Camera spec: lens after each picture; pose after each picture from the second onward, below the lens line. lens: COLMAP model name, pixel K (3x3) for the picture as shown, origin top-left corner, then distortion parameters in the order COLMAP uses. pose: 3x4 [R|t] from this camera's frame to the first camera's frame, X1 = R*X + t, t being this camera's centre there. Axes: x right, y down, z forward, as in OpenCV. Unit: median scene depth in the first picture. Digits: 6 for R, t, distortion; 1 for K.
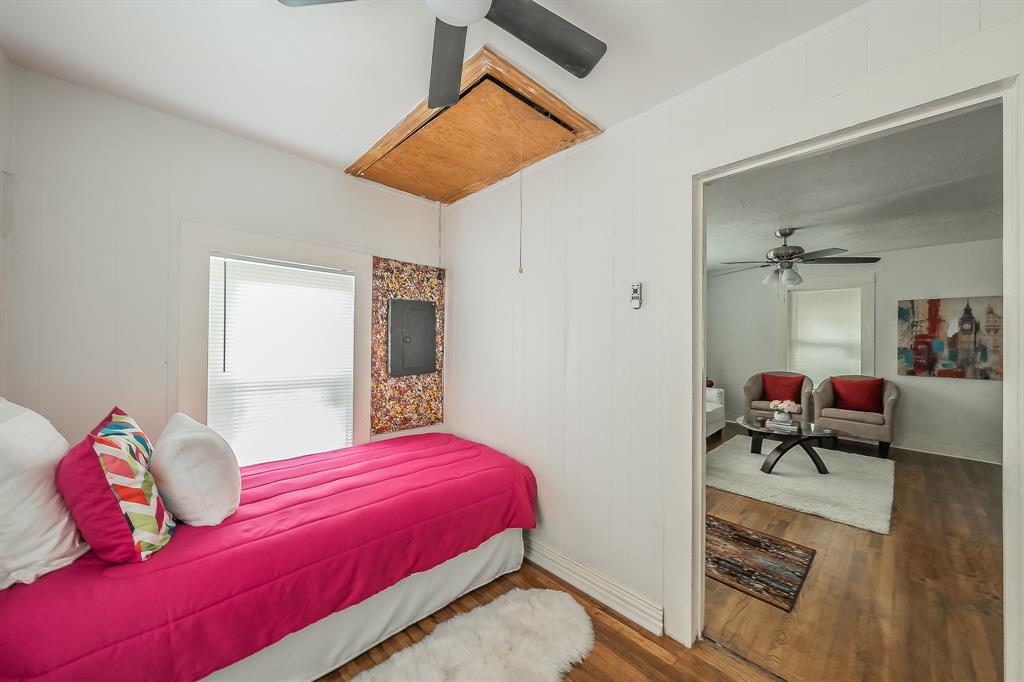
lens RADIAL K [[370.8, 0, 500.8], [0, 370.8, 336.2], [0, 0, 1]] dist [-0.000042, 0.001631]
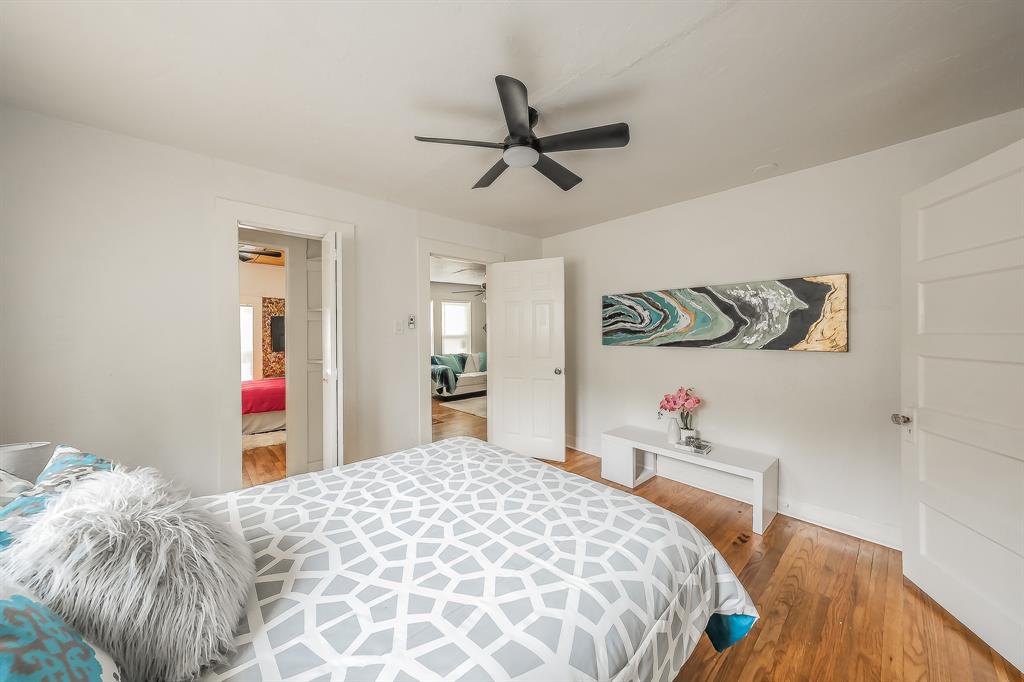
lens RADIAL K [[350.6, 0, 499.8], [0, 350.6, 333.3], [0, 0, 1]] dist [0.000437, 0.000352]
pose [[0.999327, -0.017576, -0.032195, 1.042136], [0.017728, 0.999833, 0.004423, 0.014614], [0.032112, -0.004991, 0.999472, -0.965470]]
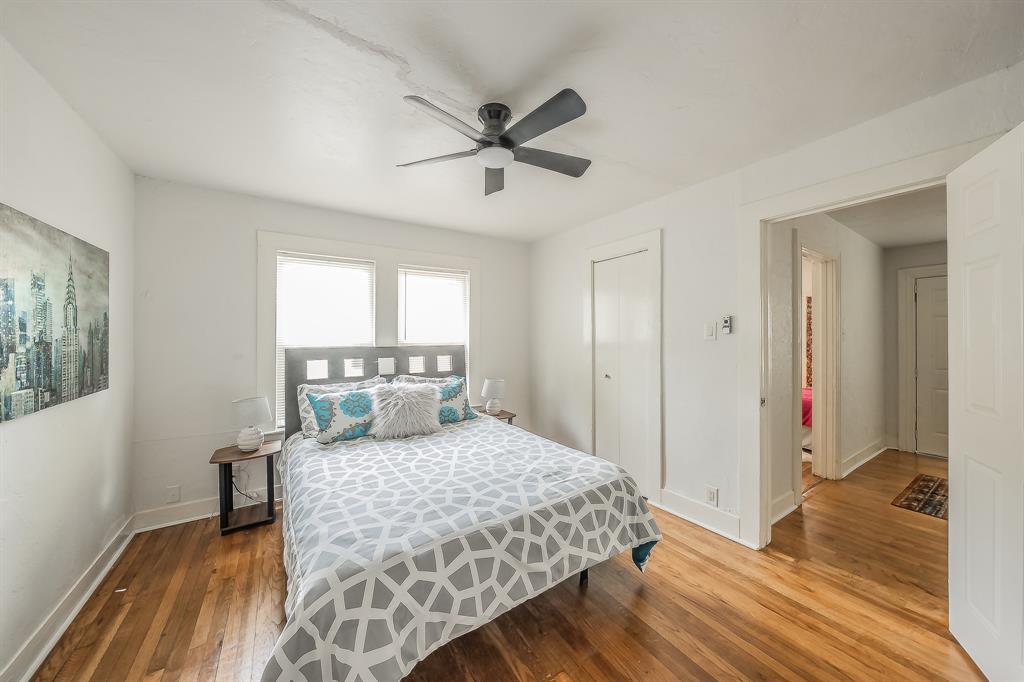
lens RADIAL K [[350.6, 0, 517.8], [0, 350.6, 334.8], [0, 0, 1]] dist [0.000437, 0.000352]
pose [[-0.158341, -0.017736, -0.987225, 1.620262], [0.000967, 0.999835, -0.018118, 0.016667], [0.987384, -0.003823, -0.158298, -0.238177]]
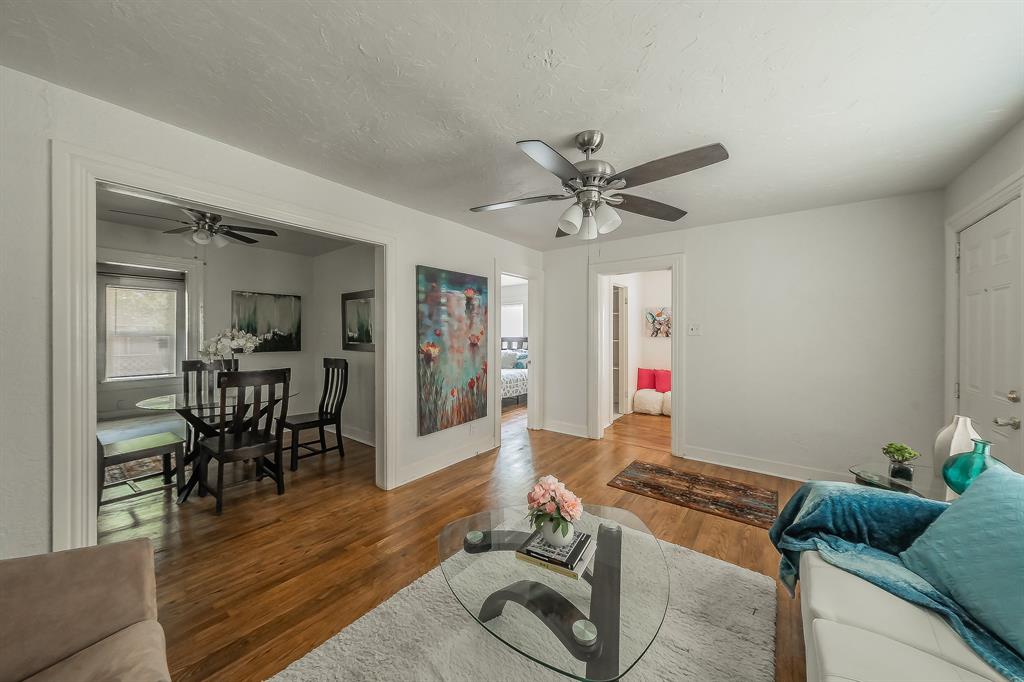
lens RADIAL K [[350.6, 0, 499.3], [0, 350.6, 336.2], [0, 0, 1]] dist [0.000437, 0.000352]
pose [[-0.988351, -0.010002, -0.151861, 1.173269], [-0.010149, 0.999948, 0.000194, 0.026200], [0.151851, 0.001733, -0.988402, 1.805976]]
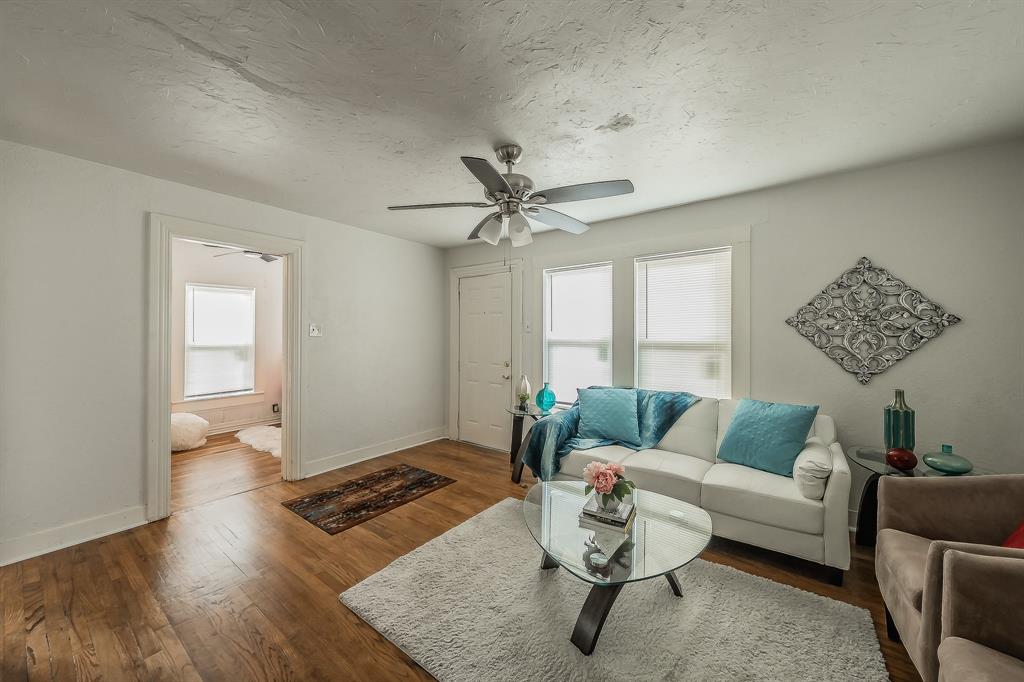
lens RADIAL K [[388.7, 0, 505.2], [0, 388.7, 330.7], [0, 0, 1]] dist [0.009319, 0.000421]
pose [[0.172922, -0.011311, -0.984871, 1.648991], [0.002838, 0.999936, -0.010986, 0.011281], [0.984931, -0.000895, 0.172943, 1.050790]]
